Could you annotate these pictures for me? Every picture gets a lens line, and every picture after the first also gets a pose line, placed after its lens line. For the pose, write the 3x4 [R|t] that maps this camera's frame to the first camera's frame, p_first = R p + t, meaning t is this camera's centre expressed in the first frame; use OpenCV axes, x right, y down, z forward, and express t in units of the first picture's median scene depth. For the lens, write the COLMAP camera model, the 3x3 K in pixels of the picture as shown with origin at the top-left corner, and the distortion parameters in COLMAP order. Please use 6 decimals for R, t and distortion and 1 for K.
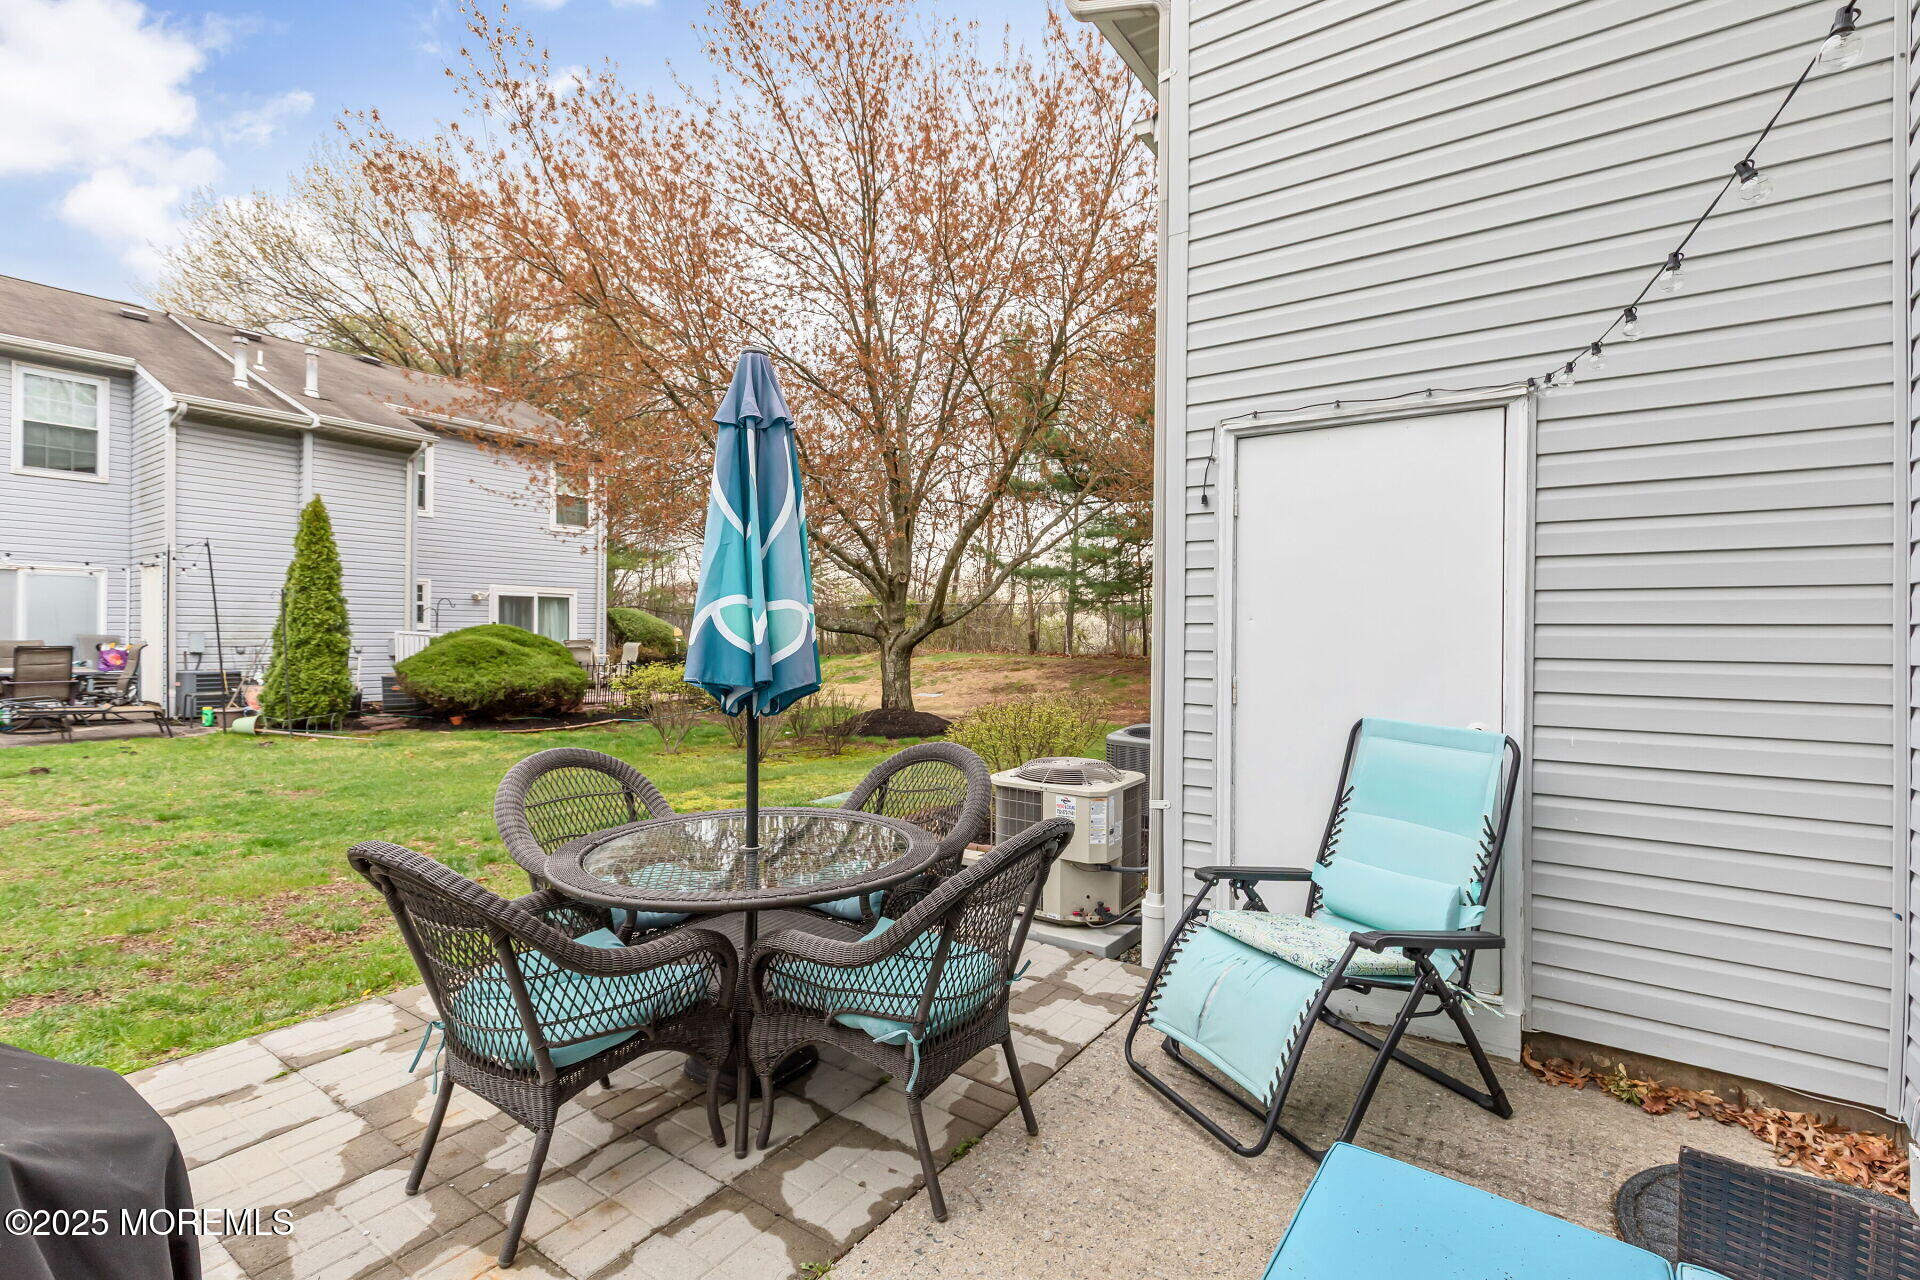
lens RADIAL K [[873.4, 0, 963.0], [0, 873.4, 636.9], [0, 0, 1]] dist [0.003871, 0.001251]
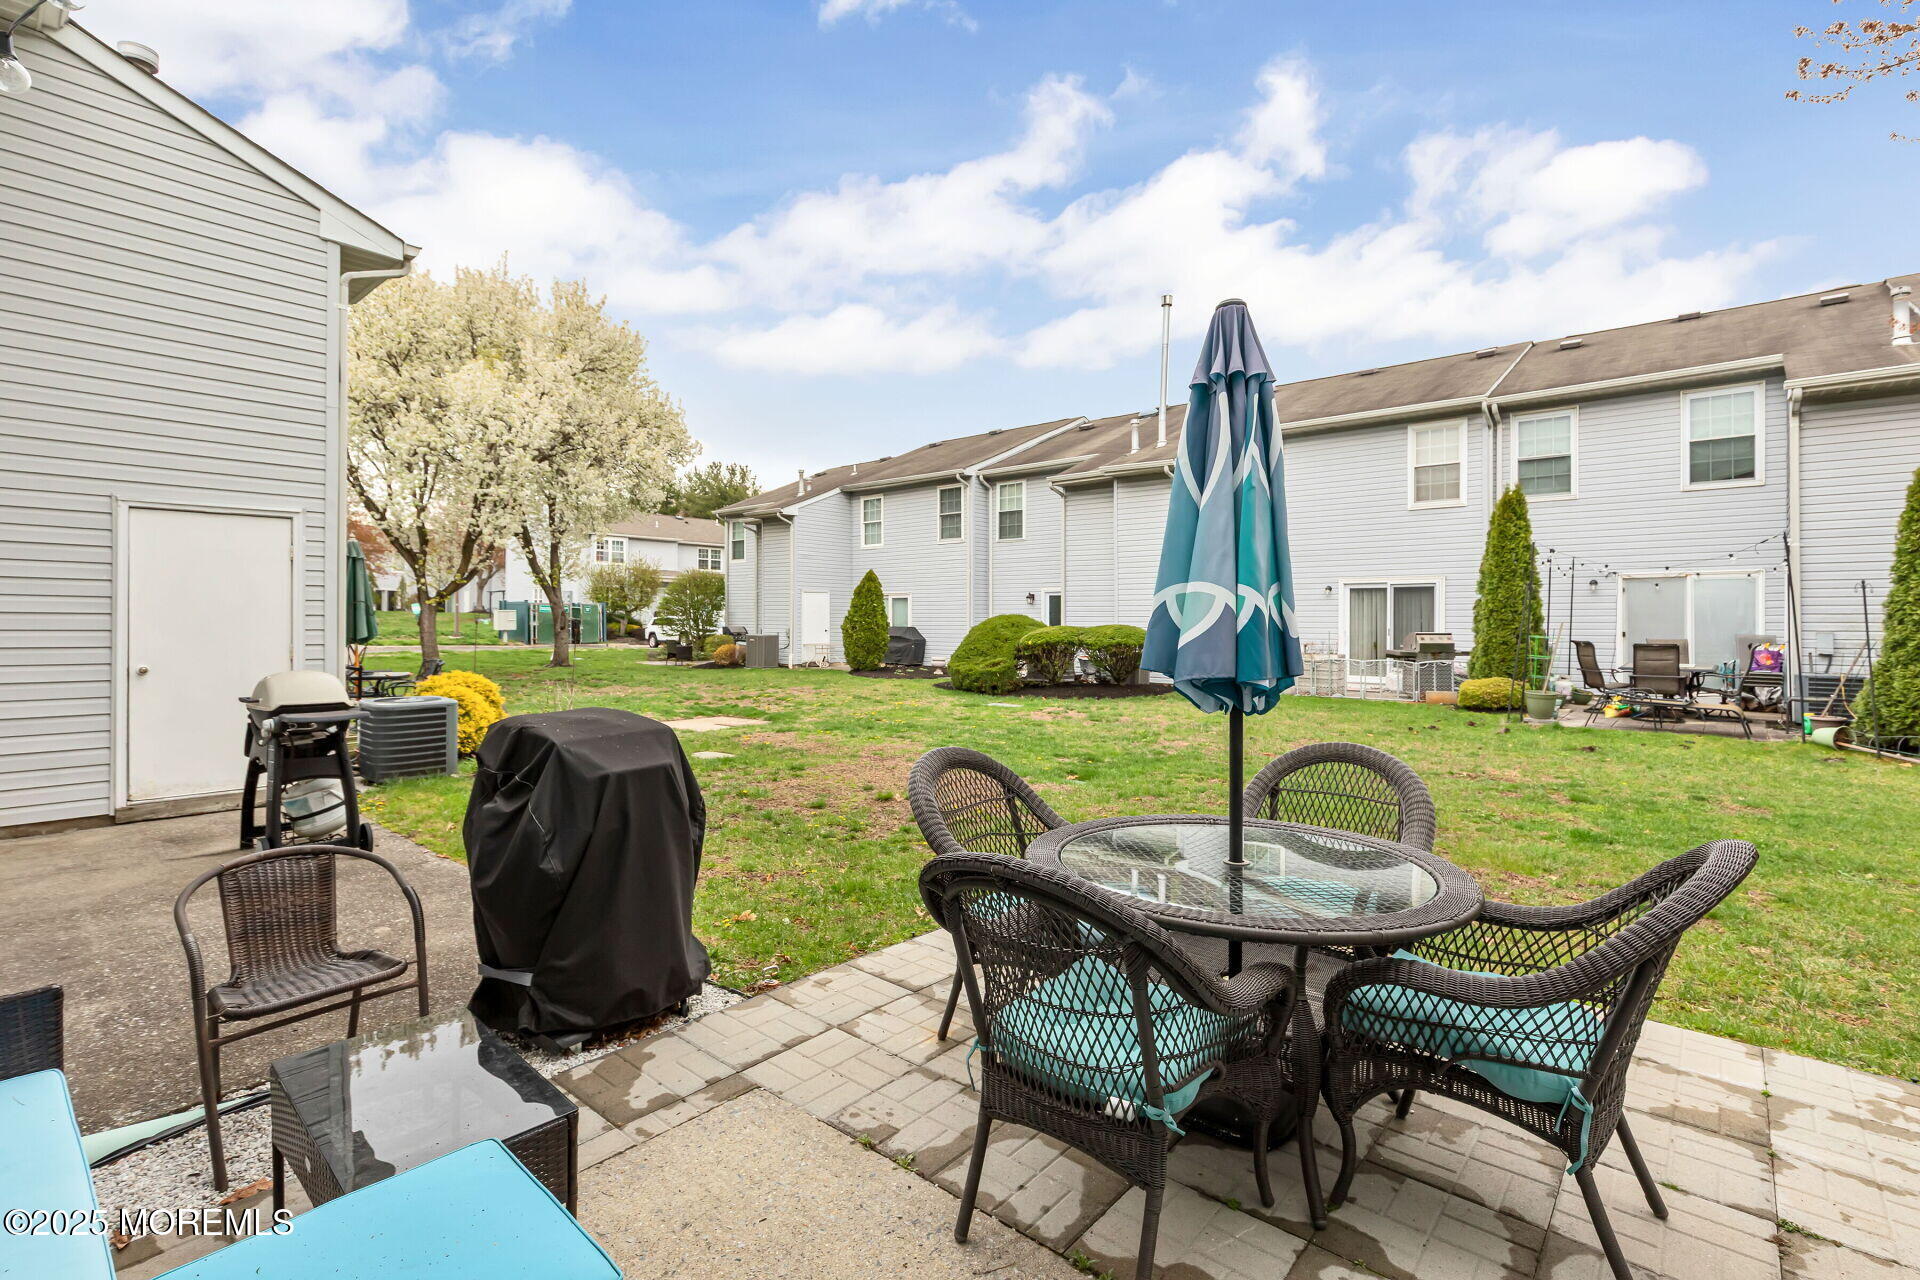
lens RADIAL K [[891.2, 0, 940.8], [0, 891.2, 628.7], [0, 0, 1]] dist [0.002605, 0.000073]
pose [[-0.110823, -0.003637, -0.993833, 0.175875], [-0.009935, 0.999947, -0.002551, 0.003000], [0.993790, 0.009591, -0.110853, 0.203905]]
